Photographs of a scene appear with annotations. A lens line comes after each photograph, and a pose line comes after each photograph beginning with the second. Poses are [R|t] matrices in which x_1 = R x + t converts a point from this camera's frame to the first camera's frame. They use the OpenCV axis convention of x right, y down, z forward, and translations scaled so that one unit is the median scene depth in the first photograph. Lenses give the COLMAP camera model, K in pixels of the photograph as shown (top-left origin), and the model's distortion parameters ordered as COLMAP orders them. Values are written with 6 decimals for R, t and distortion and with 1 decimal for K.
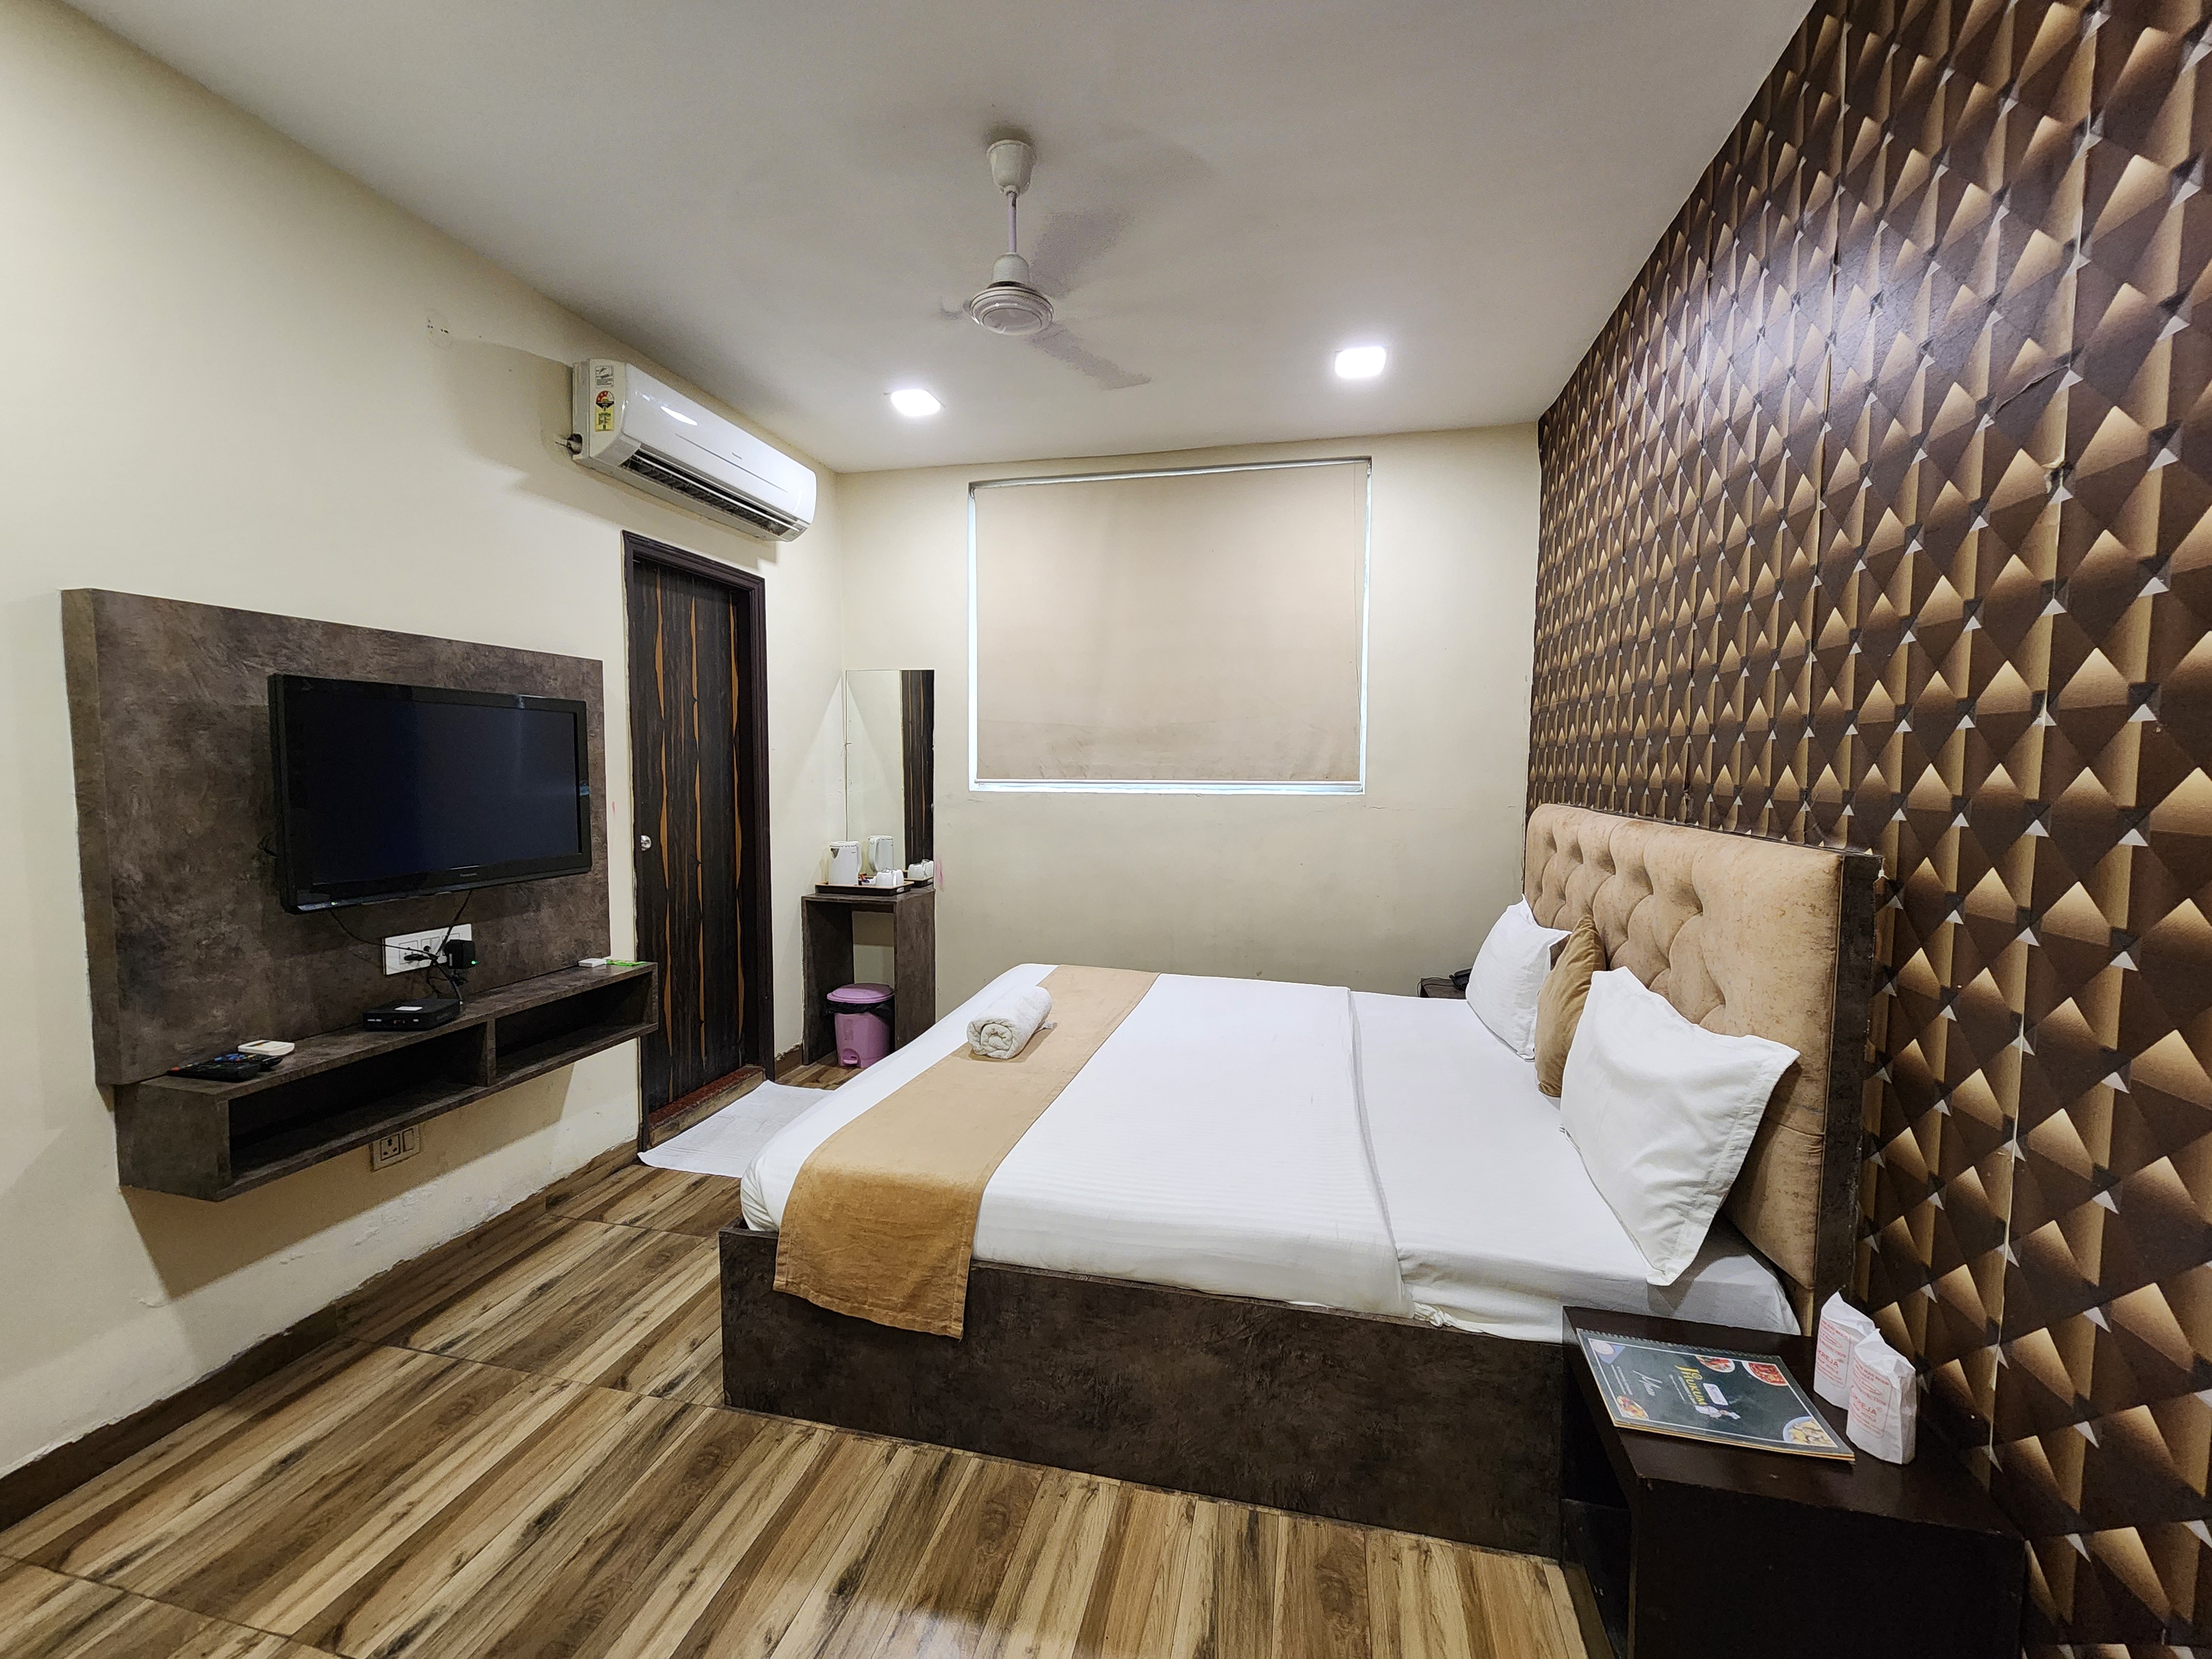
lens RADIAL K [[907.8, 0, 1117.5], [0, 907.8, 814.4], [0, 0, 1]] dist [0.002920, 0.000113]
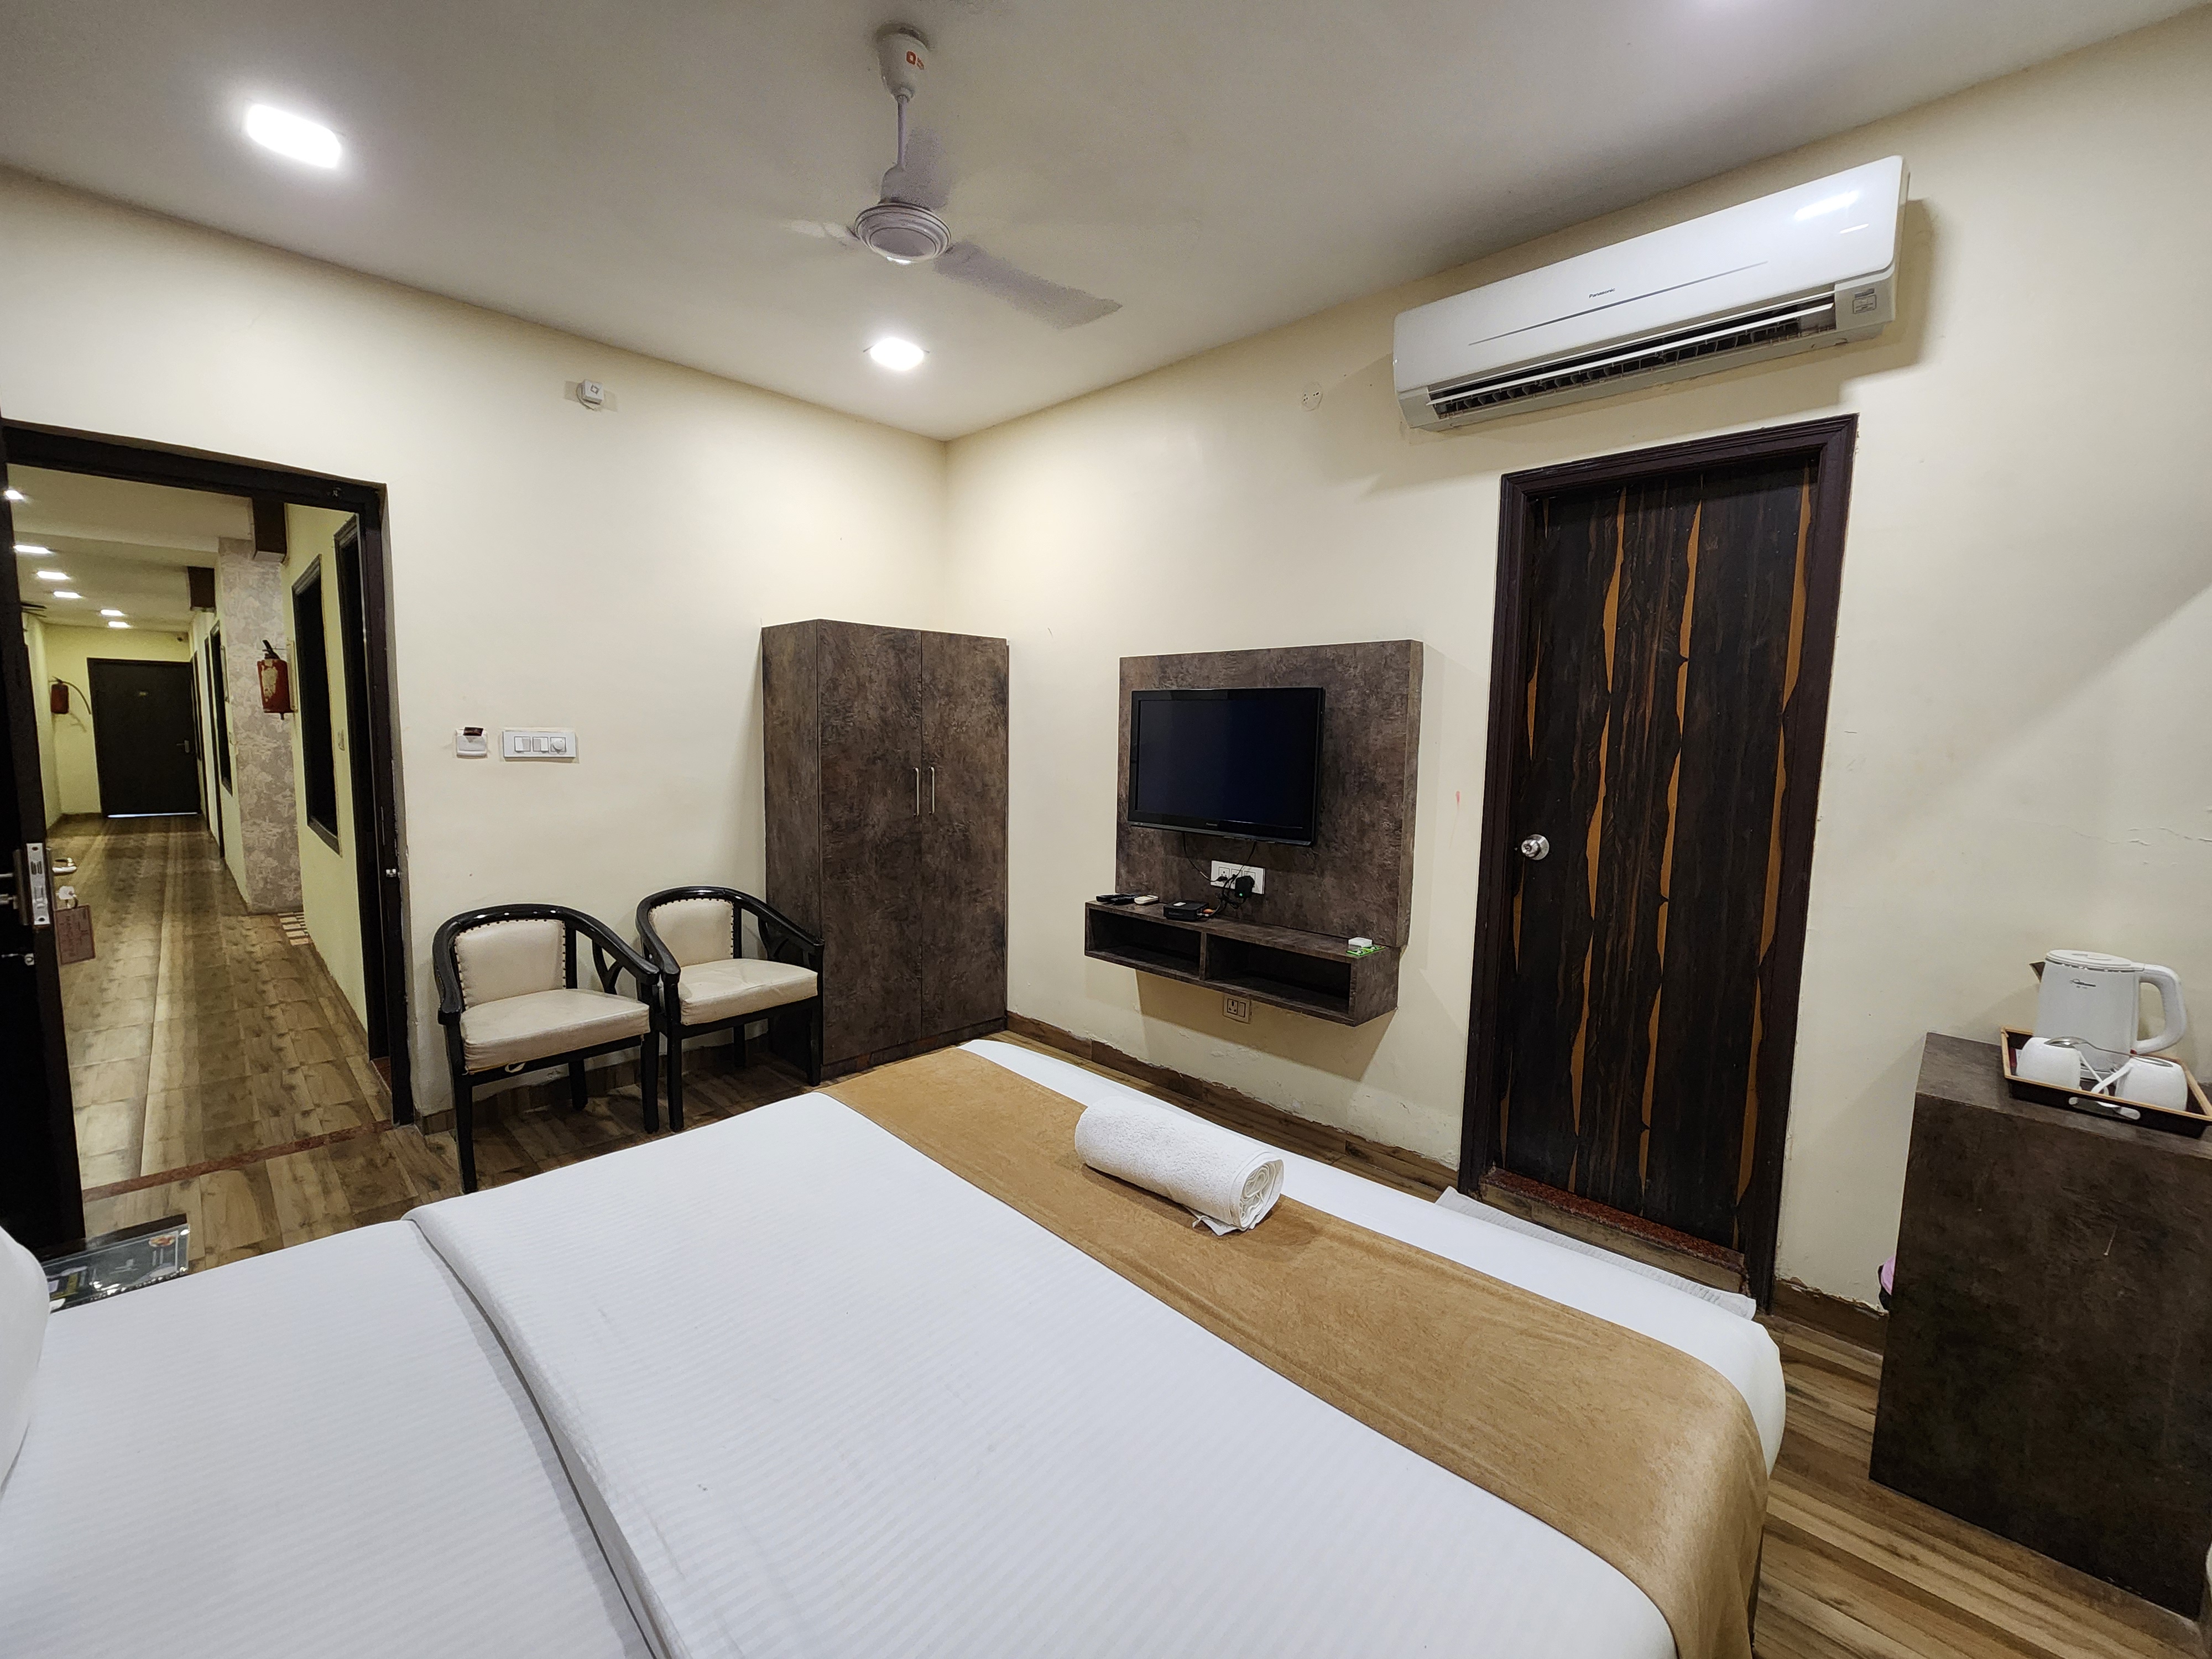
lens RADIAL K [[907.8, 0, 1108.8], [0, 907.8, 821.7], [0, 0, 1]] dist [0.002920, 0.000113]
pose [[-0.518558, 0.067481, -0.852375, 0.450666], [-0.069287, 0.990286, 0.120551, -0.077739], [0.852230, 0.121572, -0.508846, 1.320119]]
